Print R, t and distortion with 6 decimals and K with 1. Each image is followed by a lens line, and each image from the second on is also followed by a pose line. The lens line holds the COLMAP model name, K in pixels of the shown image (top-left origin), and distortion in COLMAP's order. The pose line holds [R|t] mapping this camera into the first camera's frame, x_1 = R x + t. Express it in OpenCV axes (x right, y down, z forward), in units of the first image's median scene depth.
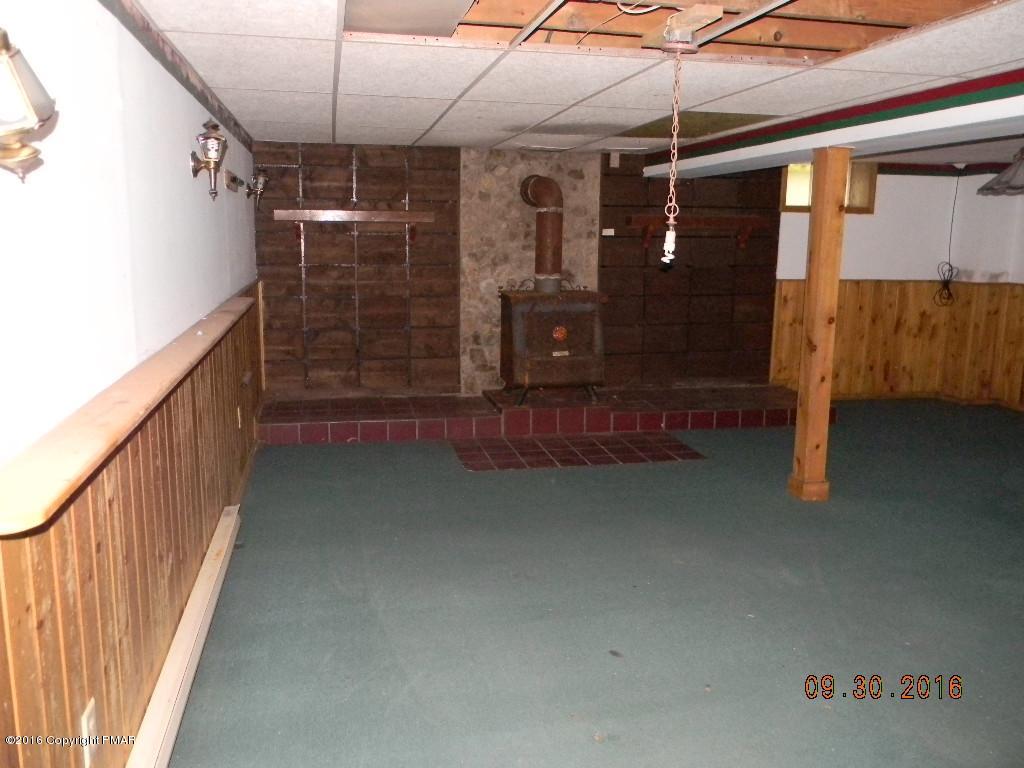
lens RADIAL K [[829.7, 0, 509.0], [0, 829.7, 369.2], [0, 0, 1]] dist [0.010910, 0.005195]
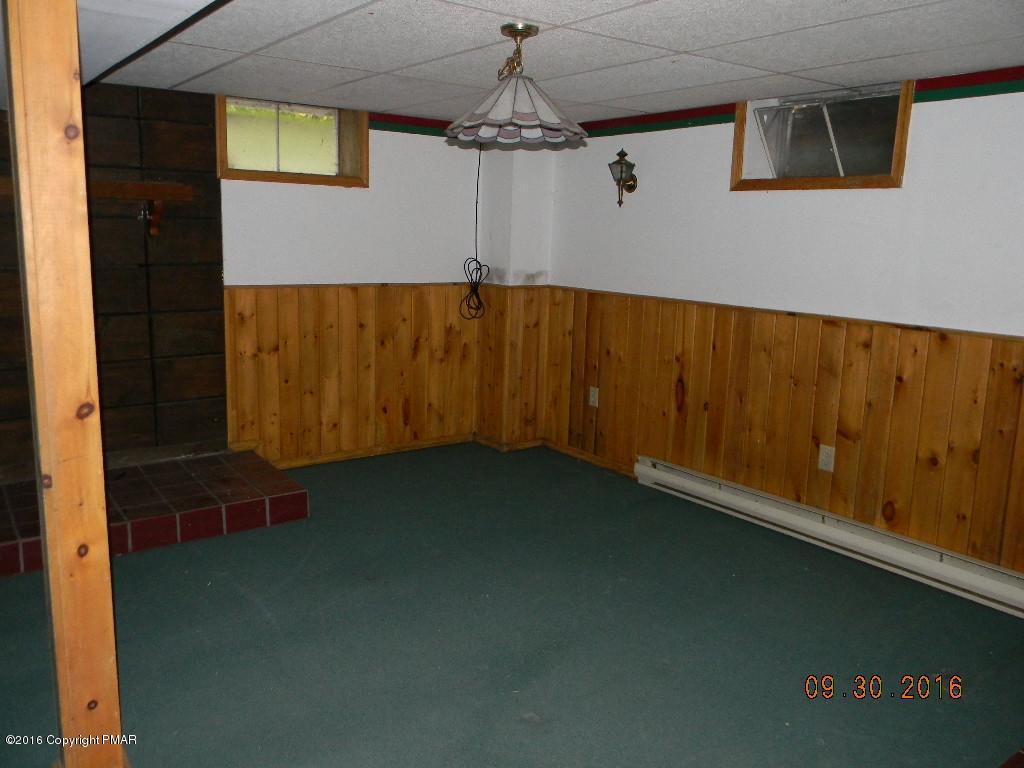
lens RADIAL K [[829.7, 0, 509.0], [0, 829.7, 369.2], [0, 0, 1]] dist [0.010910, 0.005195]
pose [[0.904947, -0.060269, 0.421234, 0.243325], [0.054482, 0.998182, 0.025772, -0.048653], [-0.422022, -0.000372, 0.906586, 0.329950]]
